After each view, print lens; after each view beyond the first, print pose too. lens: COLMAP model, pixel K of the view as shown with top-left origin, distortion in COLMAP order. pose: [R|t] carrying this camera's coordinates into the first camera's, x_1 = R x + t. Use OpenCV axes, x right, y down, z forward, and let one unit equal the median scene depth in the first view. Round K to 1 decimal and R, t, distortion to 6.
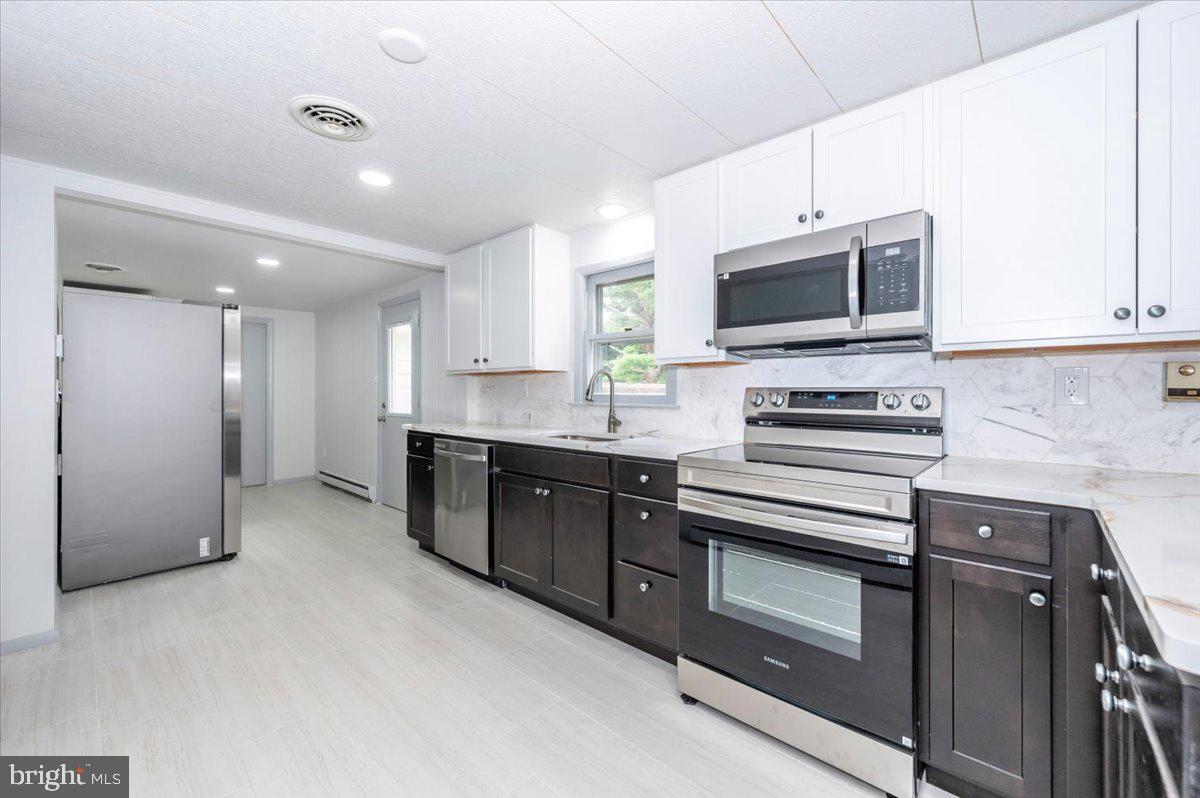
lens RADIAL K [[473.9, 0, 600.1], [0, 473.9, 394.0], [0, 0, 1]] dist [-0.000811, -0.000080]
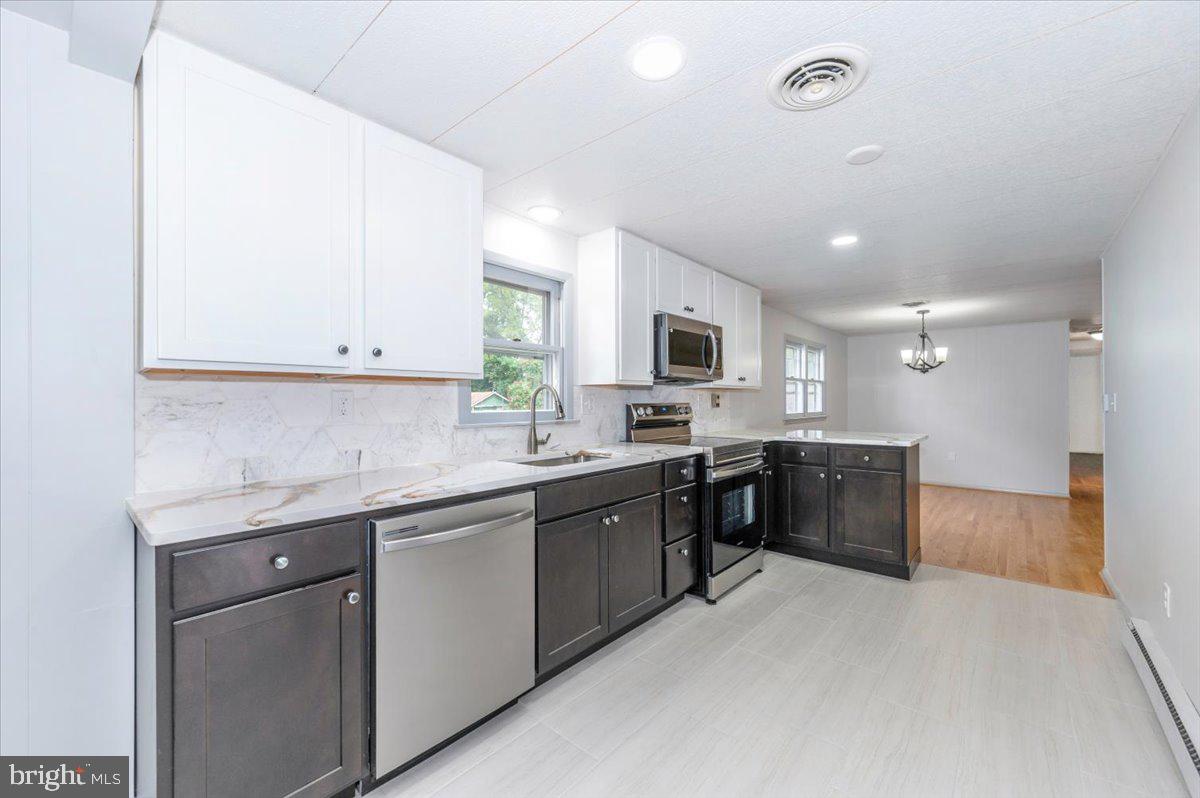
lens RADIAL K [[473.9, 0, 596.8], [0, 473.9, 399.5], [0, 0, 1]] dist [-0.000811, -0.000080]
pose [[-0.009346, 0.006292, 0.999937, -0.892591], [0.016518, 0.999845, -0.006137, -0.014619], [-0.999820, 0.016460, -0.009448, 0.898511]]
